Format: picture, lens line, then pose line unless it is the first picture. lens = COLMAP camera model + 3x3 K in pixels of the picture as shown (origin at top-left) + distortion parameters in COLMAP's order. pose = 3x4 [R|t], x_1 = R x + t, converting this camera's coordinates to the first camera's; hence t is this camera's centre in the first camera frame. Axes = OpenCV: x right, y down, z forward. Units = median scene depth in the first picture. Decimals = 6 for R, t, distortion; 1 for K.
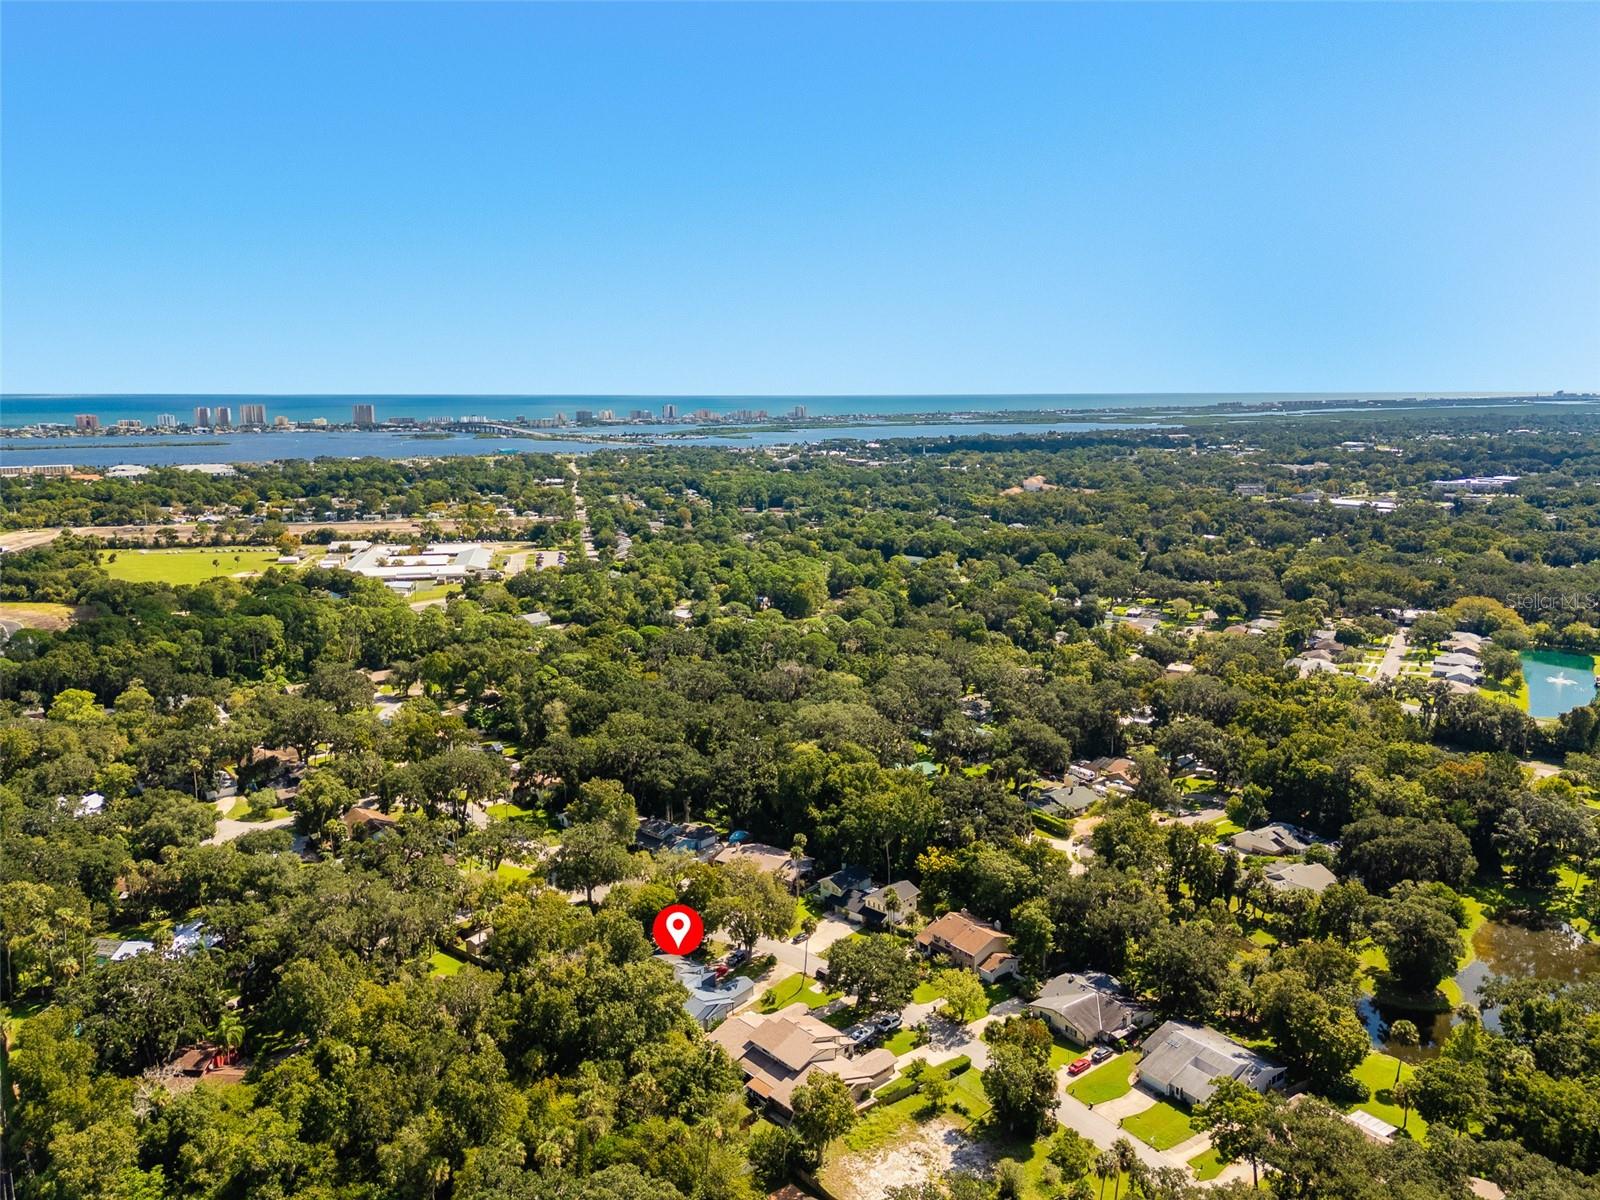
lens RADIAL K [[1142.5, 0, 800.0], [0, 1142.5, 600.0], [0, 0, 1]] dist [0.047993, -0.000252]
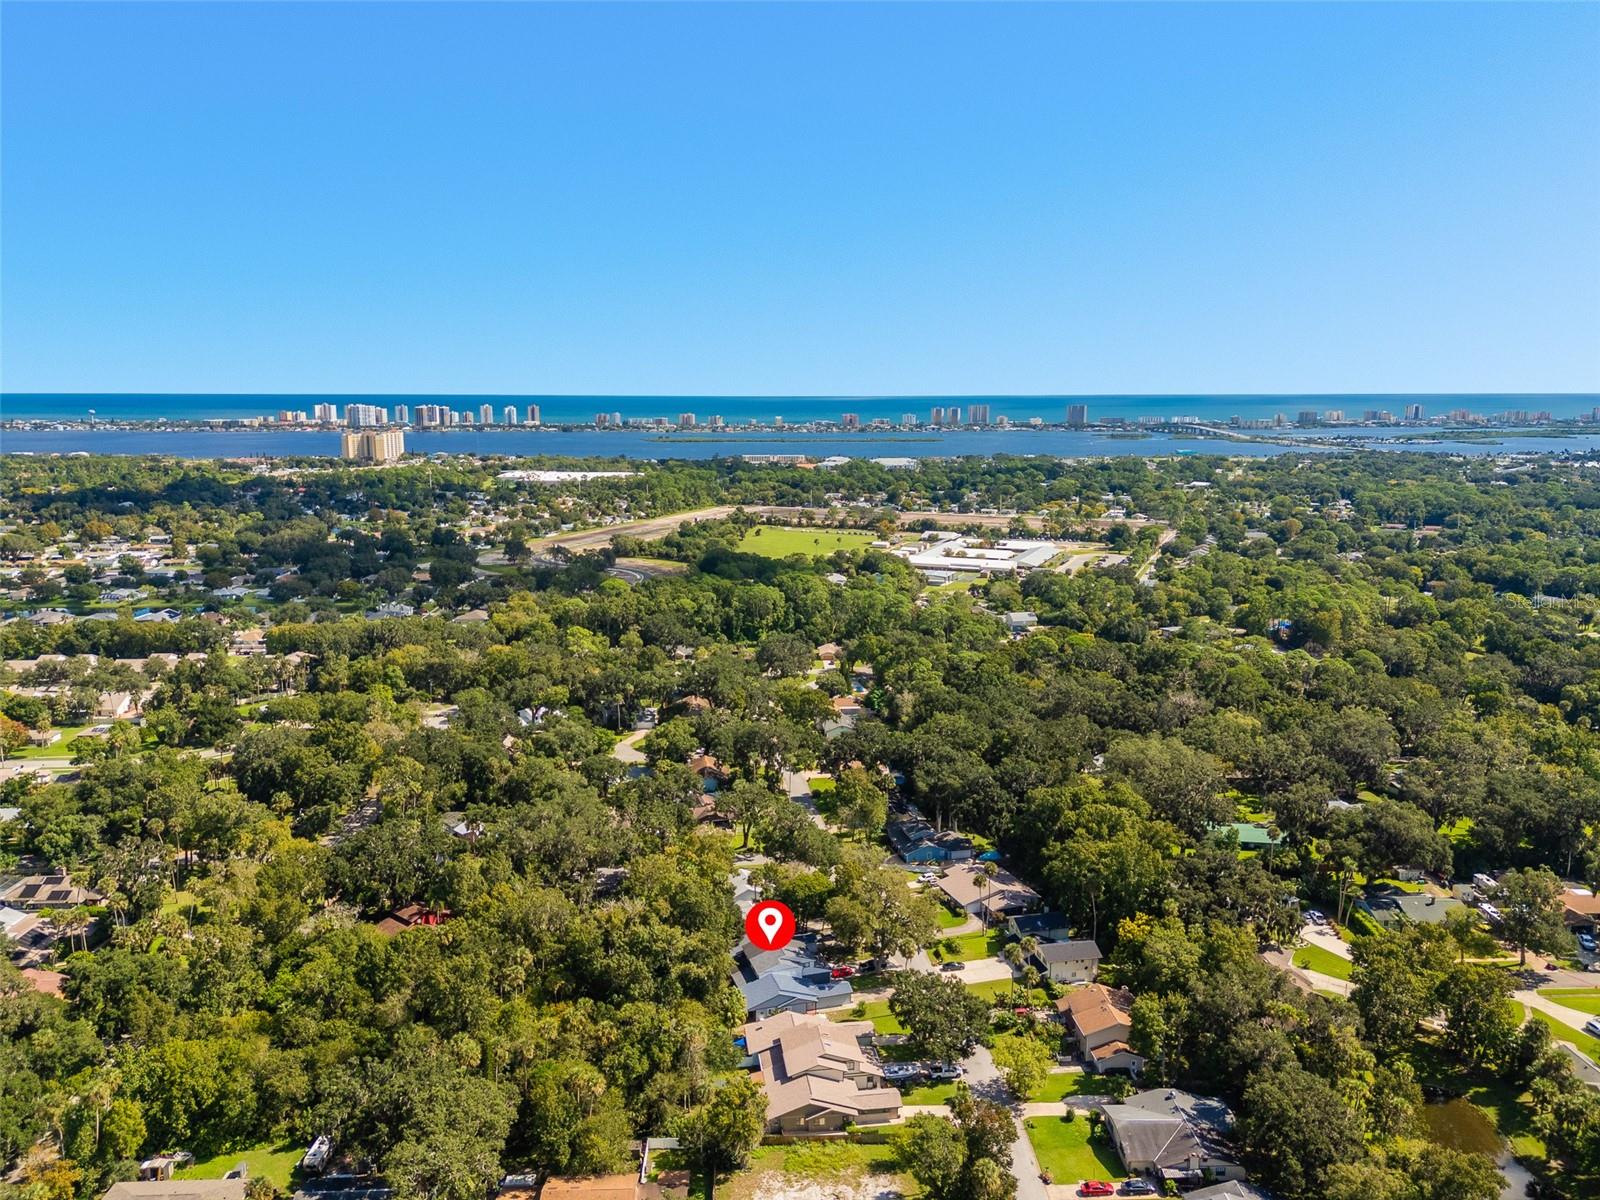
lens RADIAL K [[1142.5, 0, 800.0], [0, 1142.5, 600.0], [0, 0, 1]] dist [0.047993, -0.000252]
pose [[0.829345, 0.101386, -0.549461, 0.096337], [-0.101553, 0.994372, 0.030198, -0.005947], [0.549430, 0.030755, 0.834974, 0.030667]]
